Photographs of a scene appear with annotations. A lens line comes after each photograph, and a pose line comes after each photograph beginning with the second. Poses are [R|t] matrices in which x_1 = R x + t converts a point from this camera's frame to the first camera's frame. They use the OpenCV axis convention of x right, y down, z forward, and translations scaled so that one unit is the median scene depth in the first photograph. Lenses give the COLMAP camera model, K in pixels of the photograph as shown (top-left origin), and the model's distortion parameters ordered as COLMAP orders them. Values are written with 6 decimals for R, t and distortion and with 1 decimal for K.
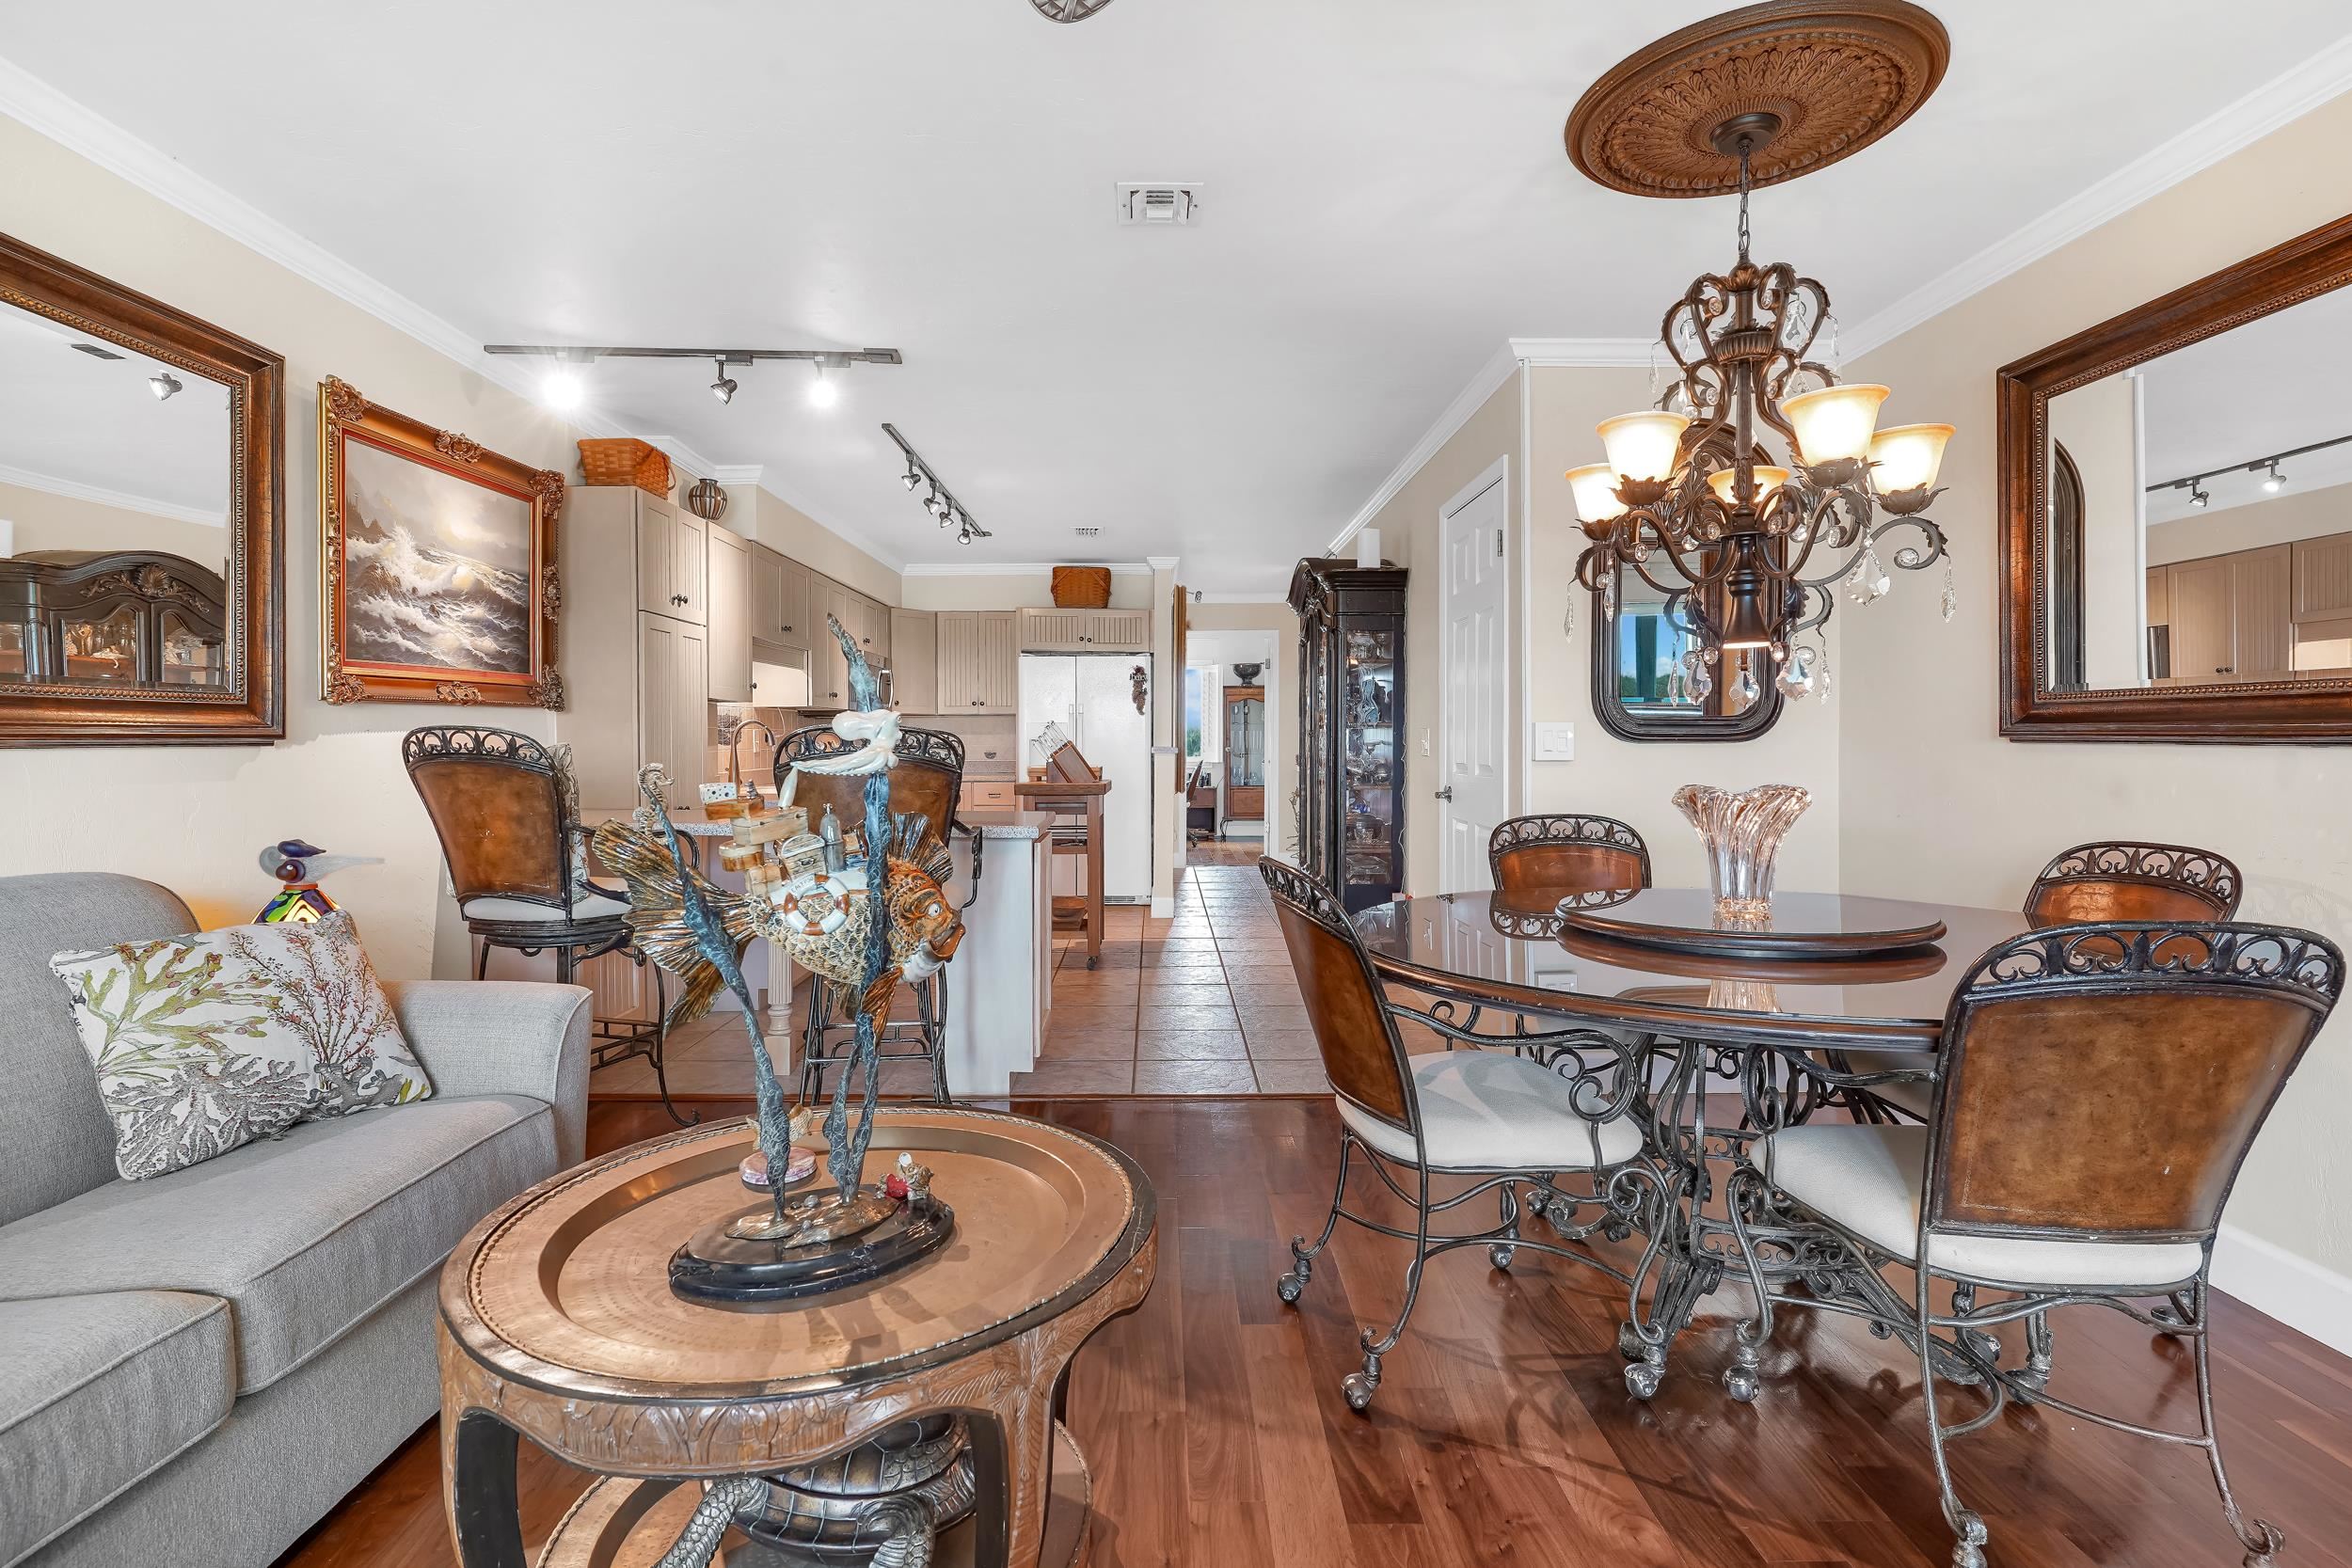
lens RADIAL K [[1128.0, 0, 1164.4], [0, 1128.0, 778.7], [0, 0, 1]] dist [-0.001876, 0.000119]
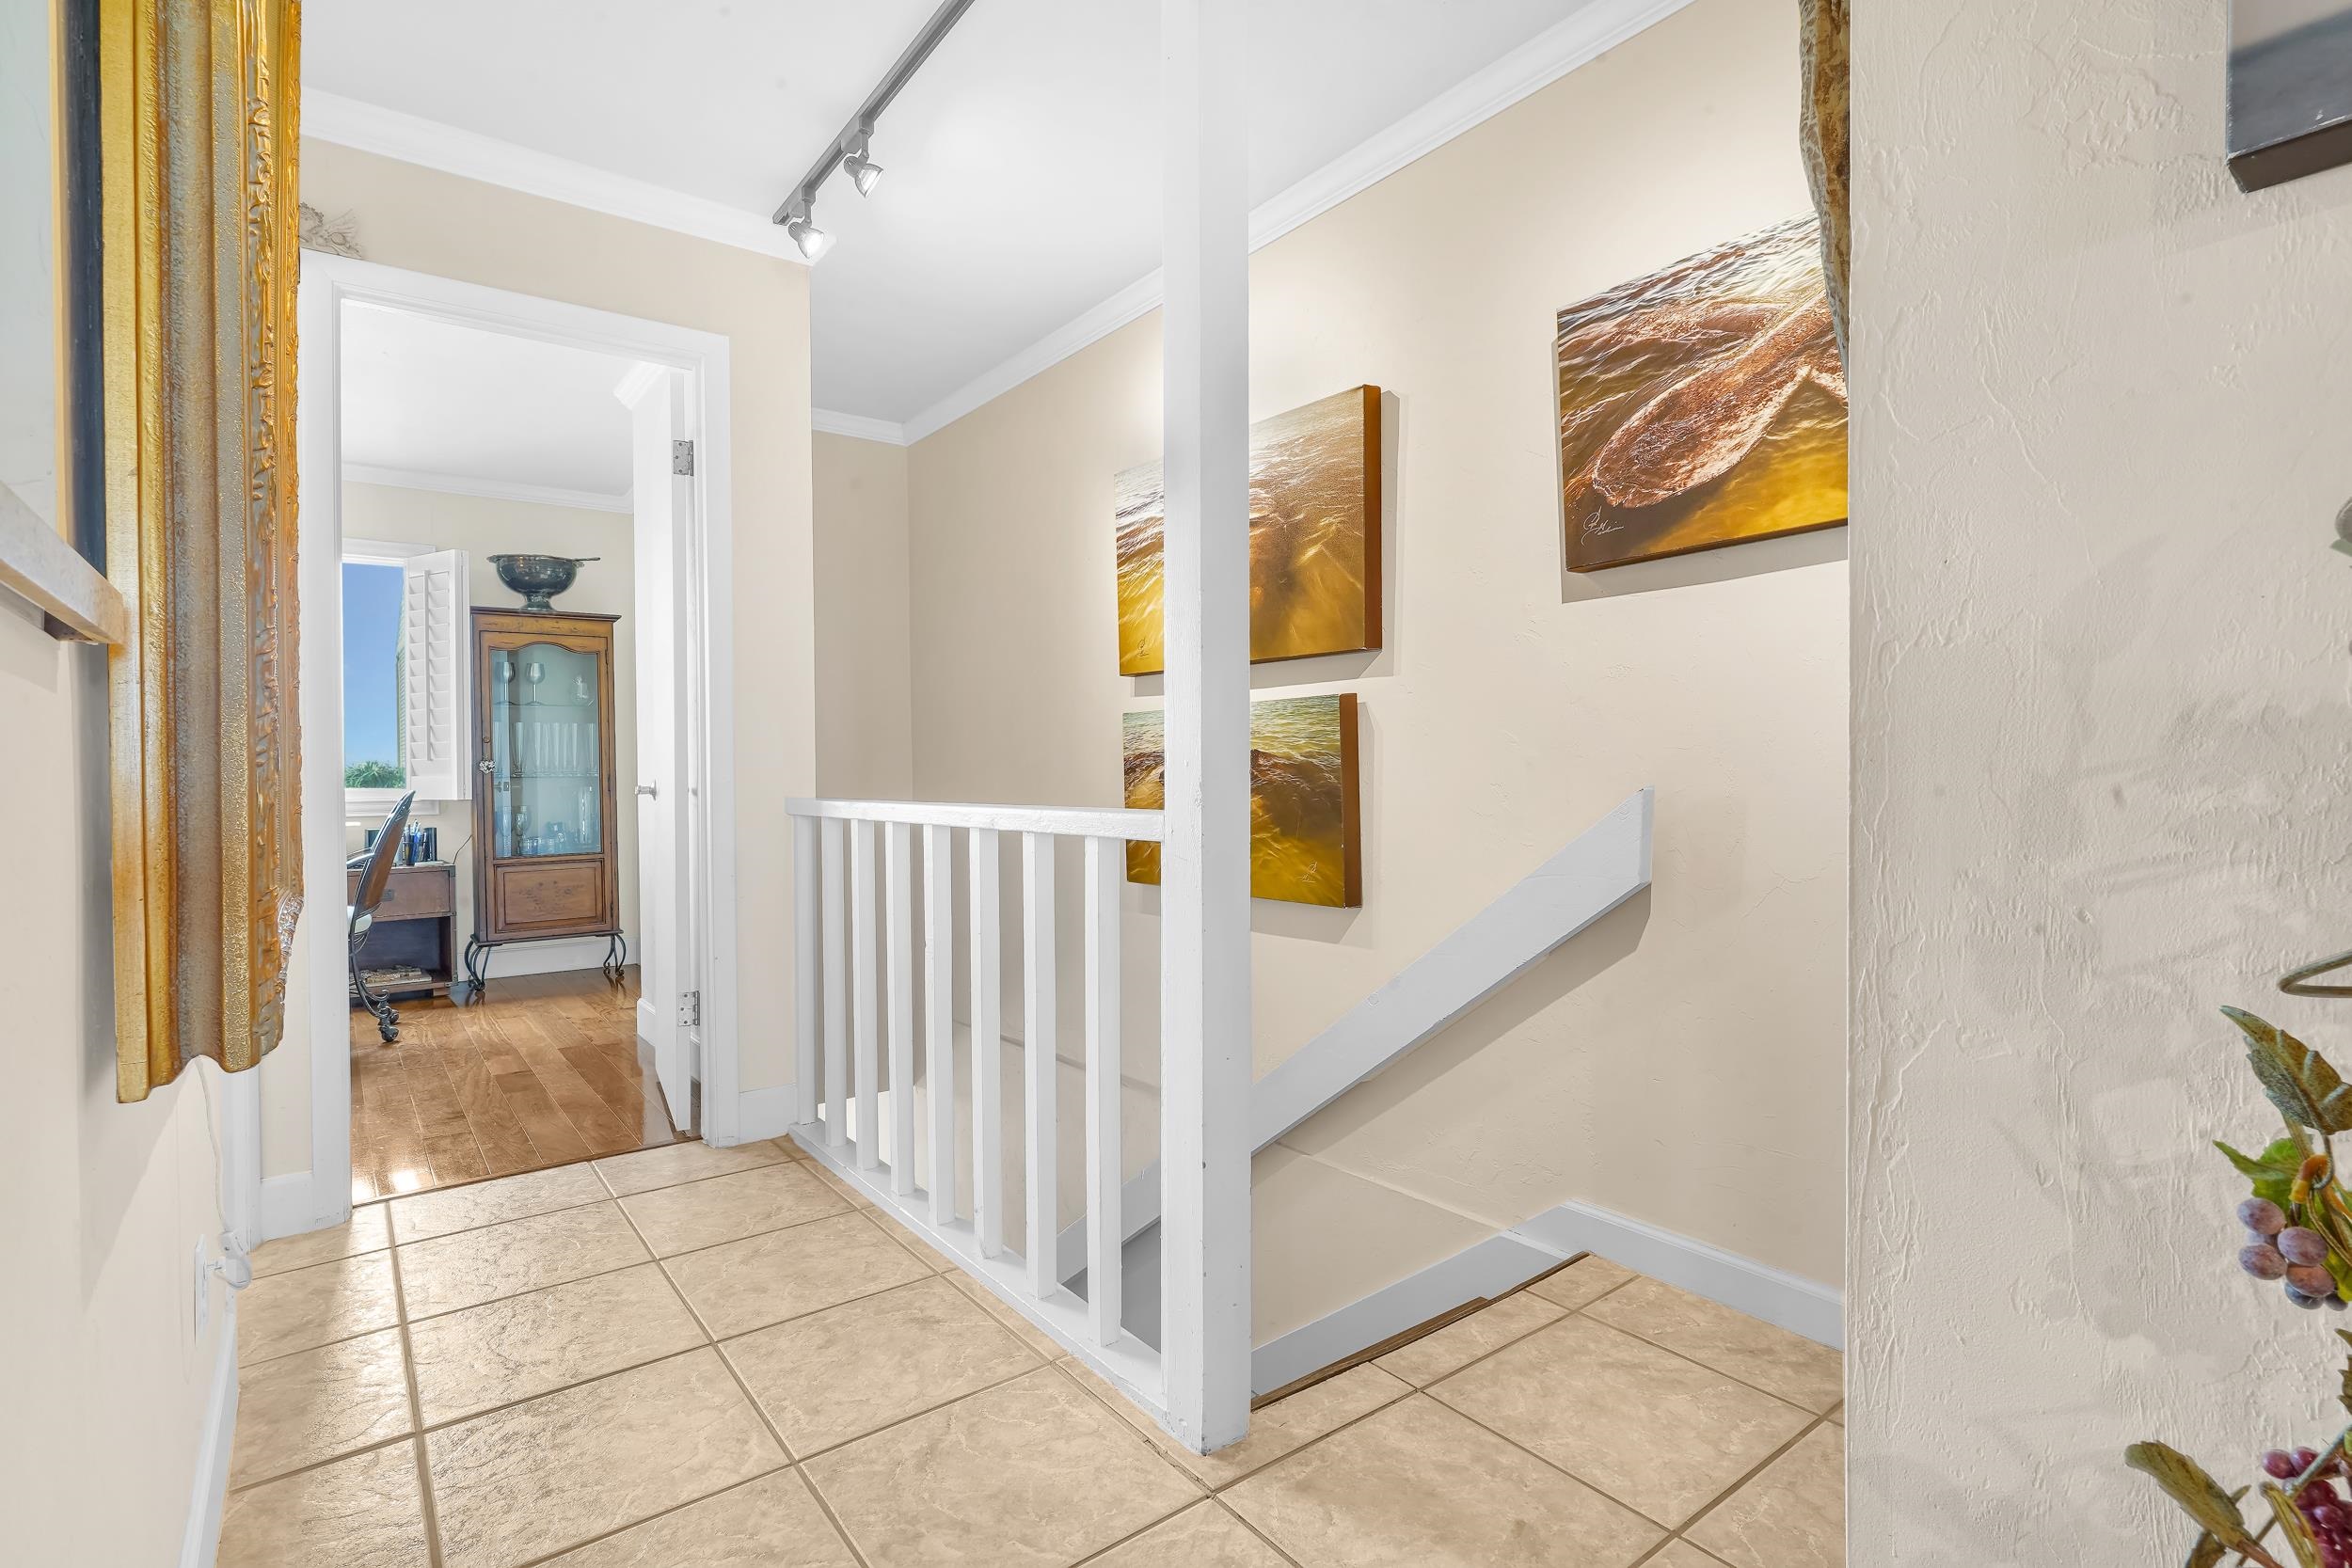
lens RADIAL K [[1128.0, 0, 1164.4], [0, 1128.0, 778.7], [0, 0, 1]] dist [-0.001876, 0.000119]
pose [[0.807745, -0.010166, 0.589444, 0.021502], [0.030135, 0.999256, -0.024061, -0.007280], [-0.588761, 0.037198, 0.807451, 0.775118]]
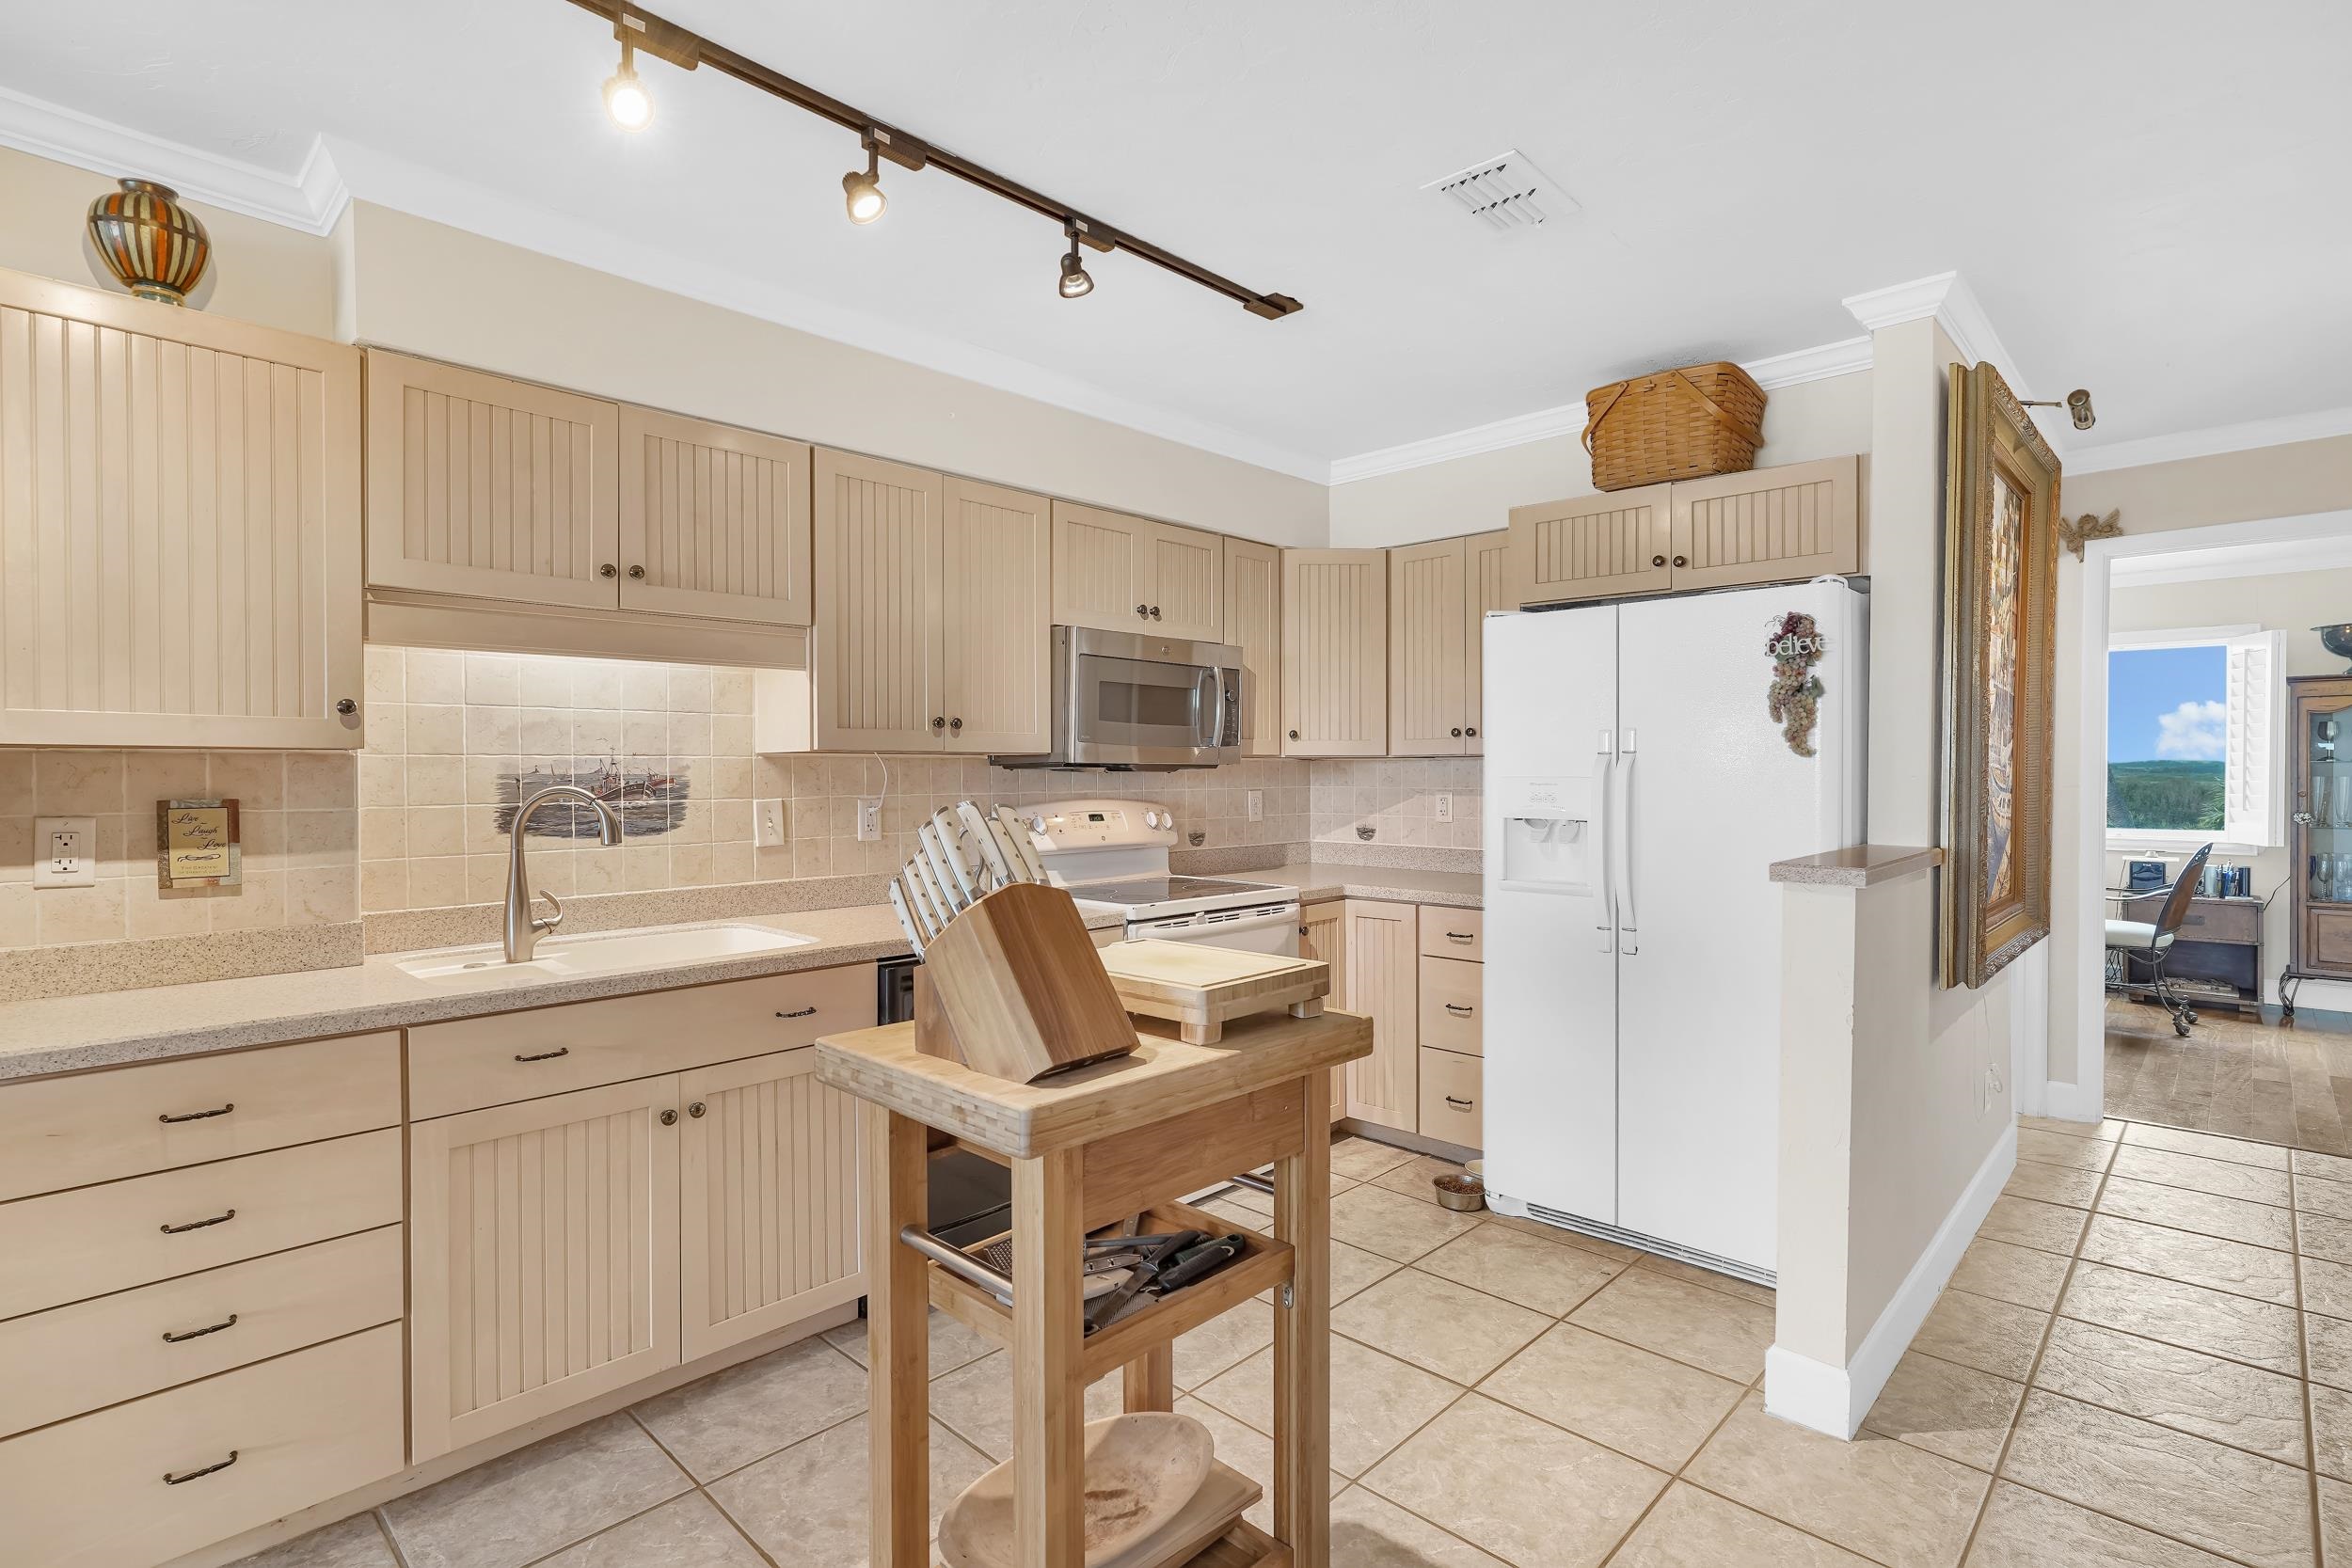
lens RADIAL K [[1128.0, 0, 1164.4], [0, 1128.0, 778.7], [0, 0, 1]] dist [-0.001876, 0.000119]
pose [[0.710615, 0.011057, -0.703494, 0.071504], [-0.027837, 0.999535, -0.012409, -0.033872], [0.703030, 0.028402, 0.710592, 0.531086]]
